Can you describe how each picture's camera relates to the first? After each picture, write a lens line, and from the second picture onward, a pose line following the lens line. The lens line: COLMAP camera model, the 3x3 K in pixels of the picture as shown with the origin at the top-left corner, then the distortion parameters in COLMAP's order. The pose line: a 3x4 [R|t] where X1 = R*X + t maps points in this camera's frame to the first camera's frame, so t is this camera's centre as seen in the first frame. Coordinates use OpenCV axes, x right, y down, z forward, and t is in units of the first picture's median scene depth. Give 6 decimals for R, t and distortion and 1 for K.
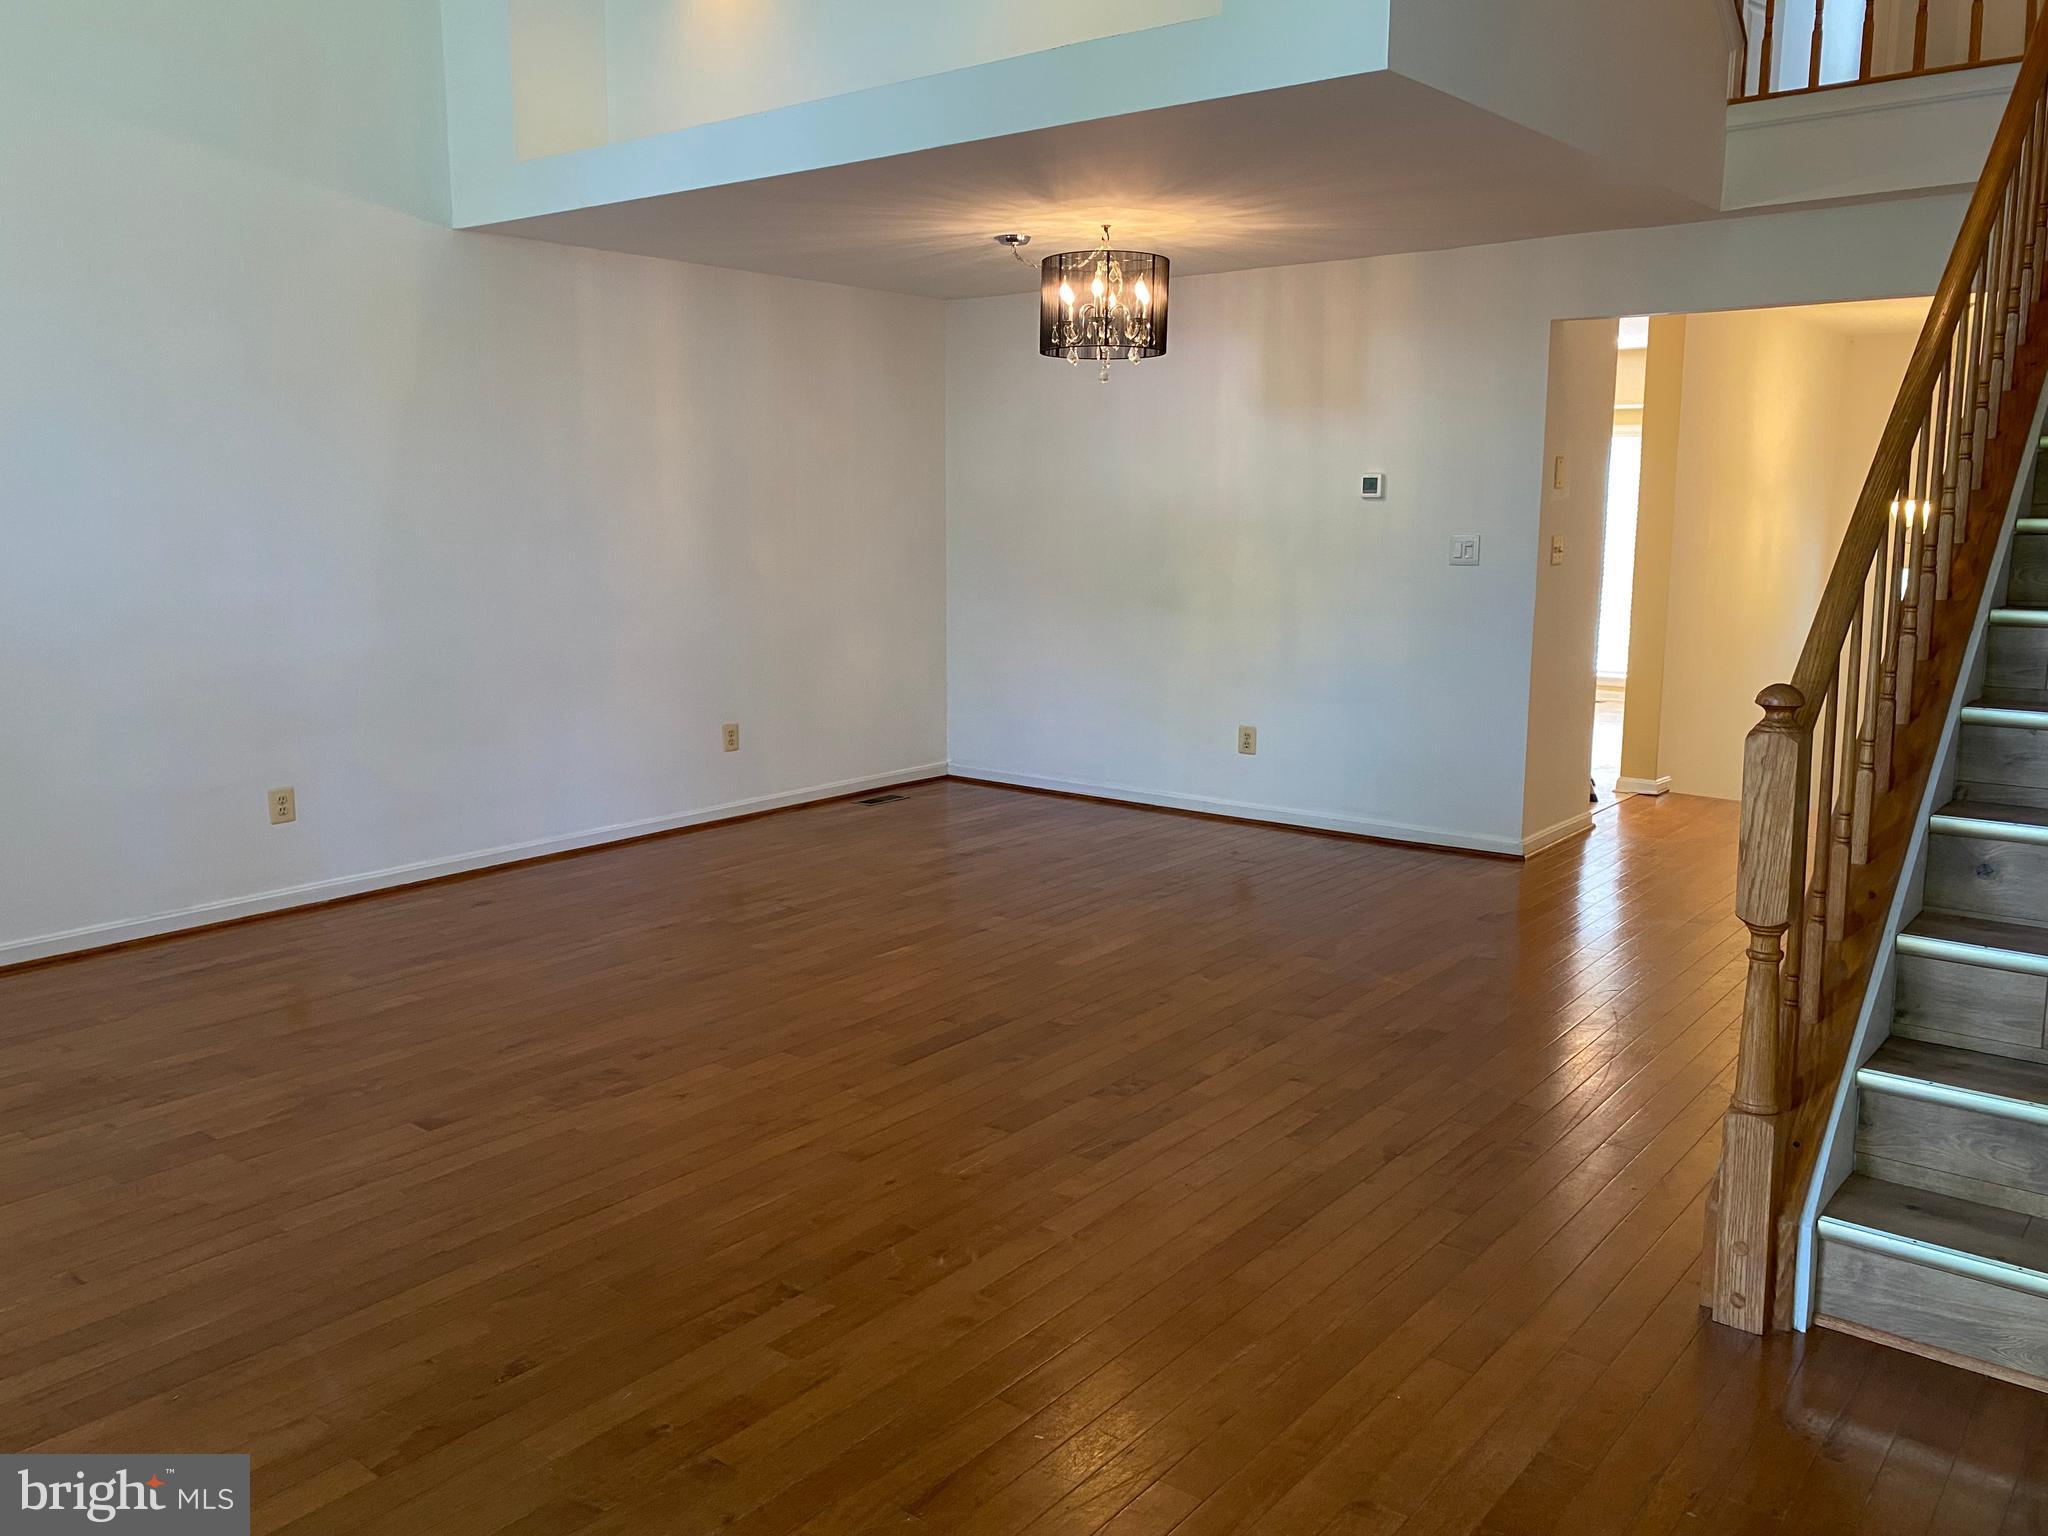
lens RADIAL K [[1597.3, 0, 1024.0], [0, 1597.3, 768.0], [0, 0, 1]] dist [0.013982, 0.003255]
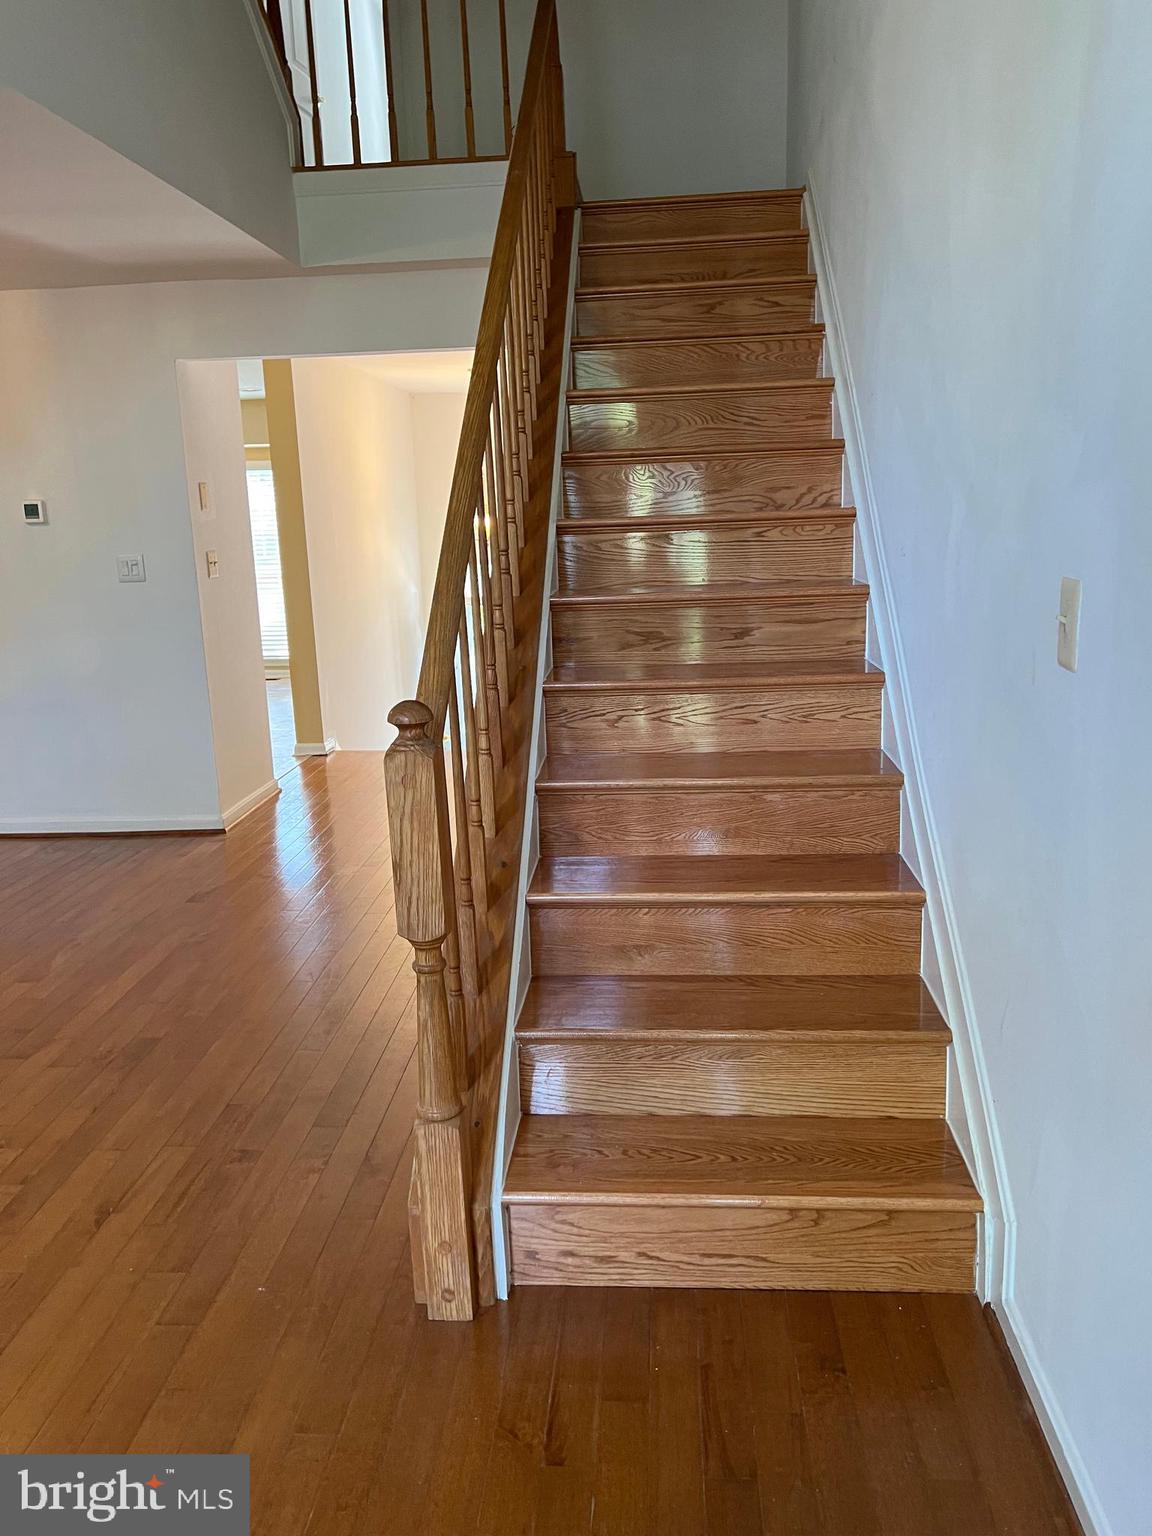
lens RADIAL K [[1183.6, 0, 576.0], [0, 1183.6, 768.0], [0, 0, 1]] dist [0.028264, -0.001080]
pose [[0.829520, -0.143822, 0.539640, 0.135421], [0.122018, 0.989600, 0.076180, -0.049339], [-0.544984, 0.002653, 0.838442, 0.284119]]
